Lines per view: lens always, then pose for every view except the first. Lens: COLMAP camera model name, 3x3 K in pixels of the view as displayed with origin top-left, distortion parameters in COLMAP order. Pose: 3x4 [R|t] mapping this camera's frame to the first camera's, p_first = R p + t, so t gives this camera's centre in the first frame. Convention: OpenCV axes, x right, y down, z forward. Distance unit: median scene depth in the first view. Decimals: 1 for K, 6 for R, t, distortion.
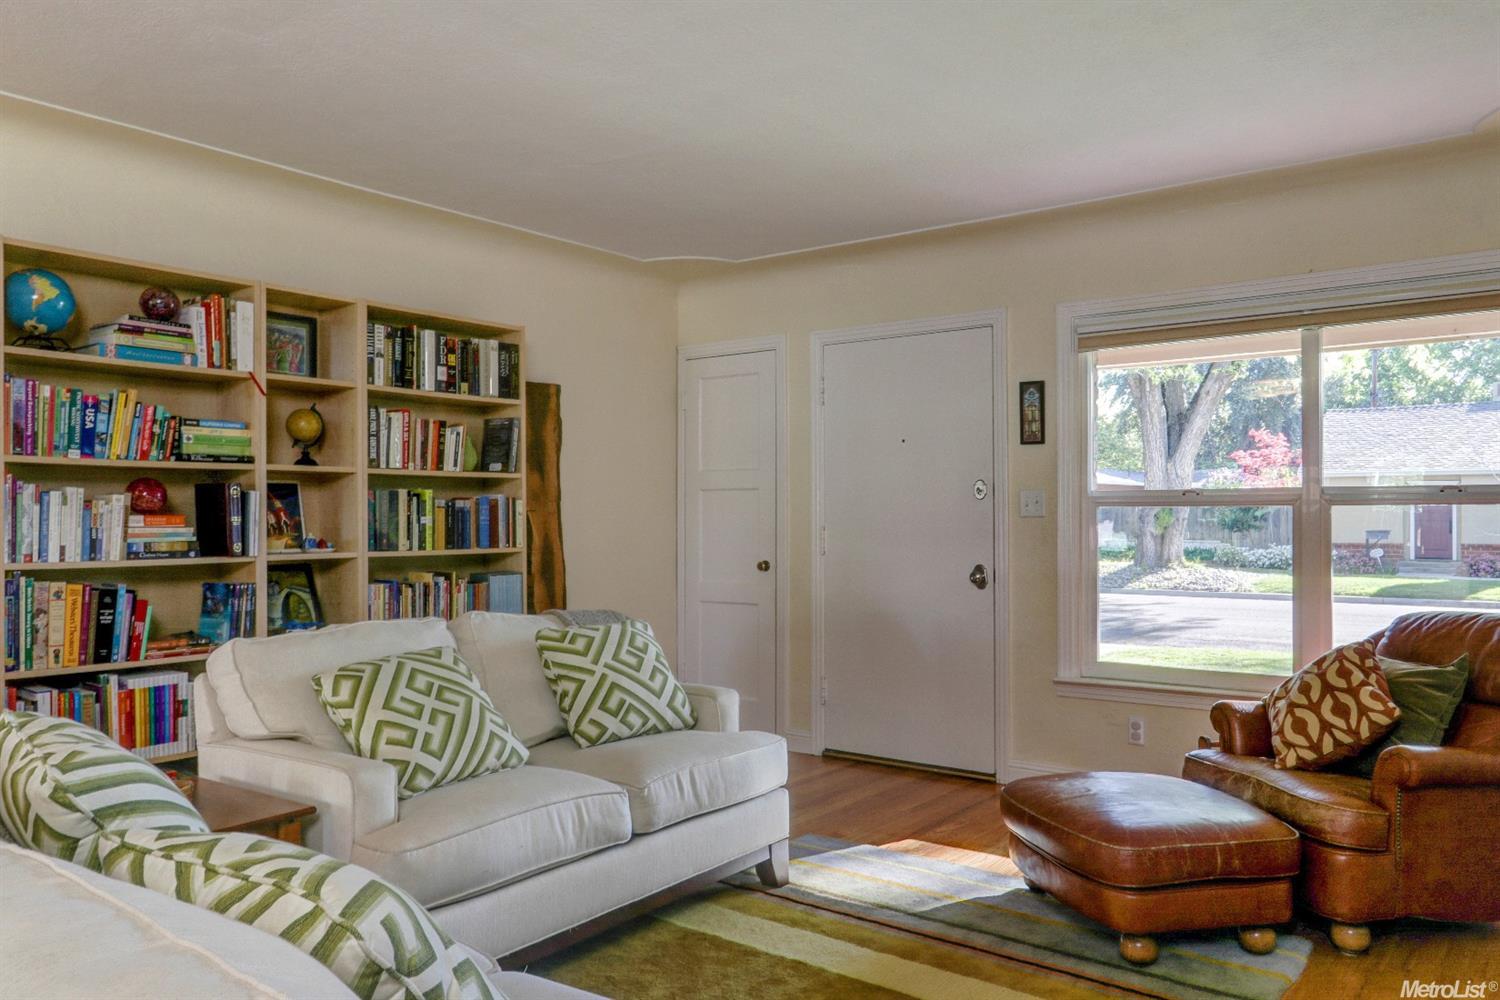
lens RADIAL K [[1136.6, 0, 754.5], [0, 1136.6, 502.2], [0, 0, 1]] dist [-0.016085, 0.010850]
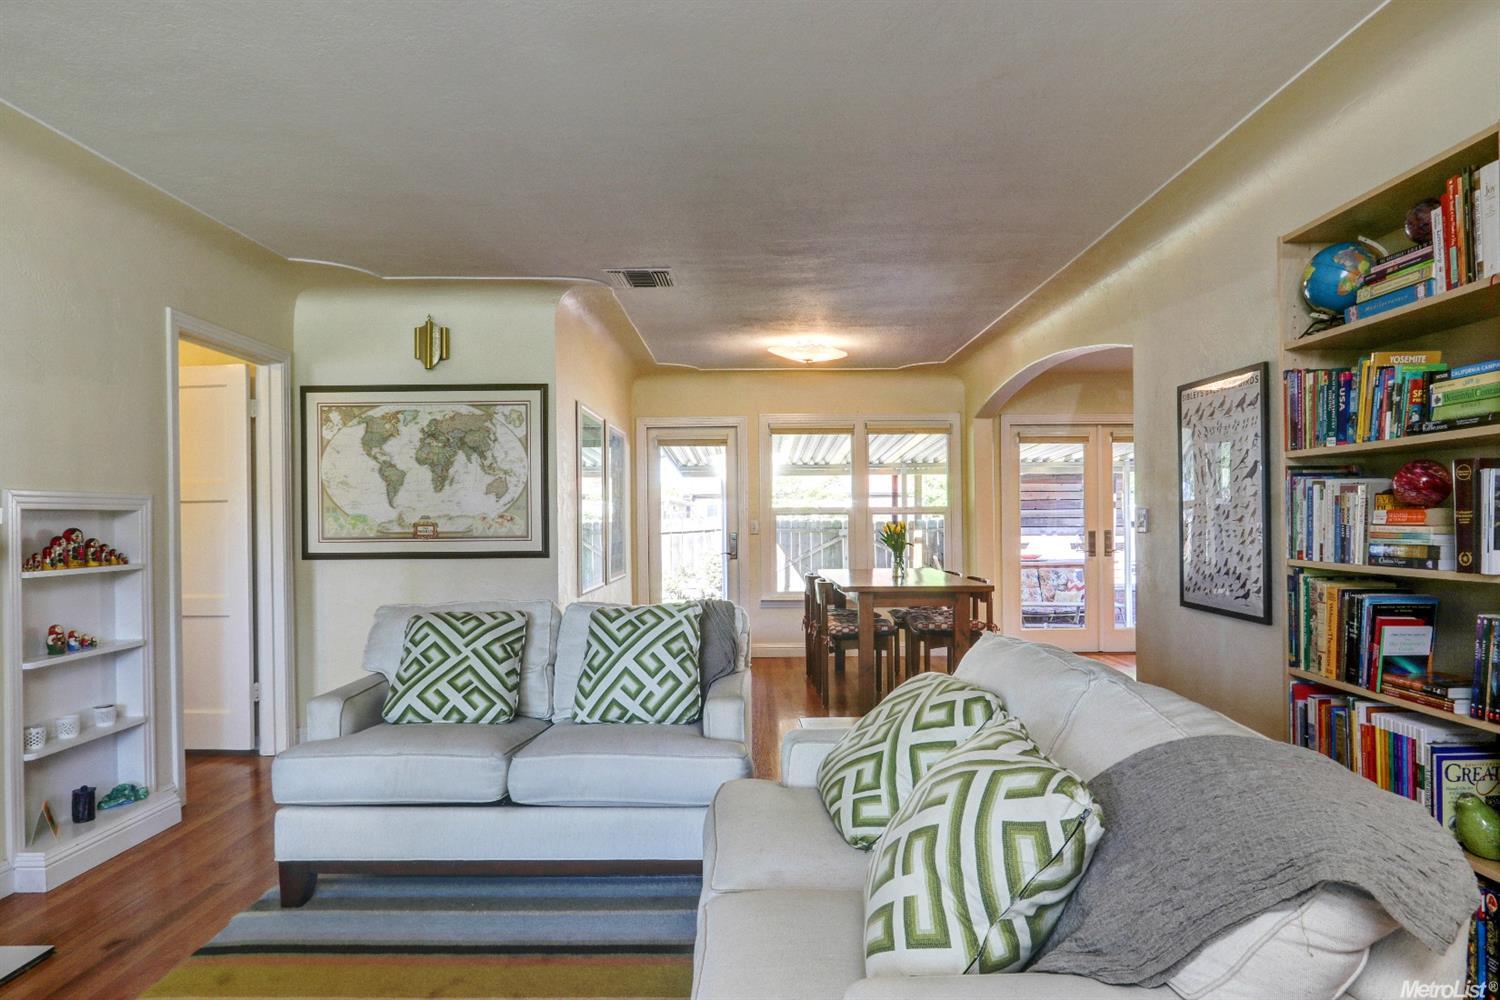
lens RADIAL K [[827.4, 0, 750.0], [0, 827.4, 507.5], [0, 0, 1]] dist [0.000334, 0.000588]
pose [[-0.779877, 0.004994, -0.625913, 0.167315], [0.025656, 0.999383, -0.023994, 0.012973], [0.625407, -0.034770, -0.779524, 1.212211]]
